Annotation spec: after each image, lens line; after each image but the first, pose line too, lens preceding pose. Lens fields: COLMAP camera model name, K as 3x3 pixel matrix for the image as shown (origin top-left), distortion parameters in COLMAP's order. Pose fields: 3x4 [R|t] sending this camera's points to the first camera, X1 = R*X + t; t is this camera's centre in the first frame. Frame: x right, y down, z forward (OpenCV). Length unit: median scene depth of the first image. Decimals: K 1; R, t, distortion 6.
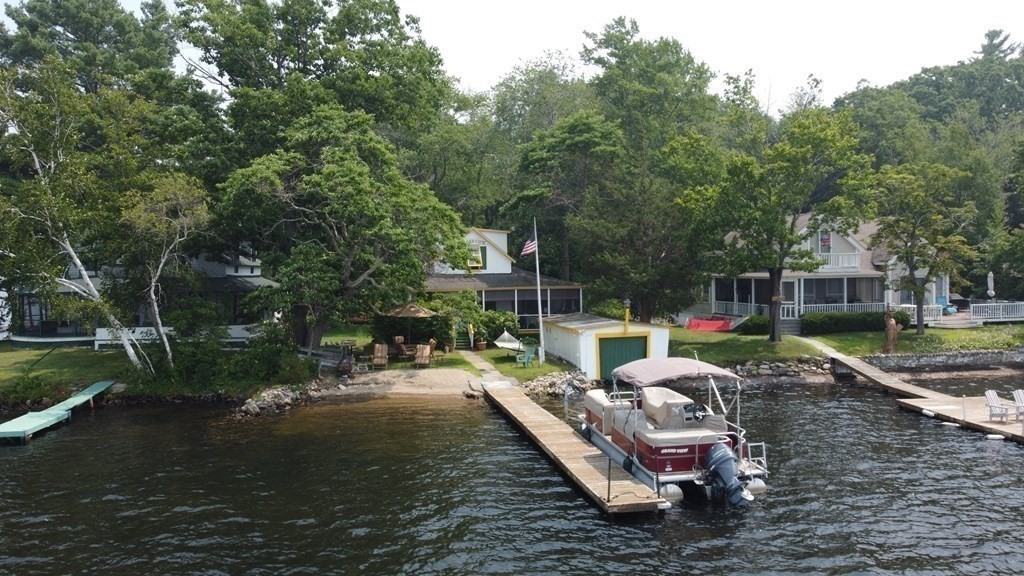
lens RADIAL K [[775.9, 0, 508.4], [0, 775.9, 287.2], [0, 0, 1]] dist [-0.007819, 0.002449]
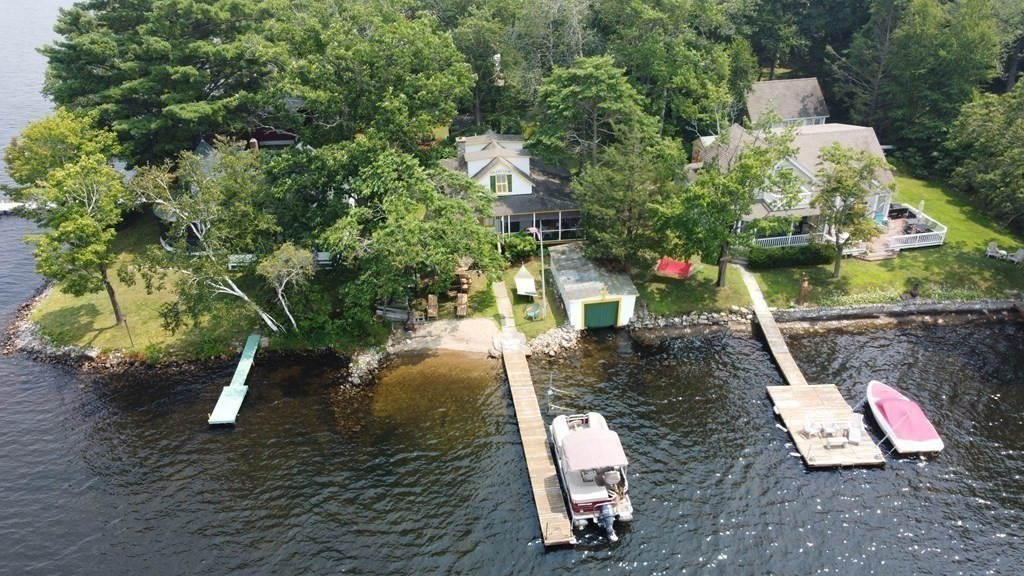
lens RADIAL K [[775.9, 0, 508.4], [0, 775.9, 287.2], [0, 0, 1]] dist [-0.007819, 0.002449]
pose [[0.997560, 0.023958, -0.065581, 0.067997], [0.007289, 0.898414, 0.439088, -0.566081], [0.069439, -0.438495, 0.896047, -0.261893]]
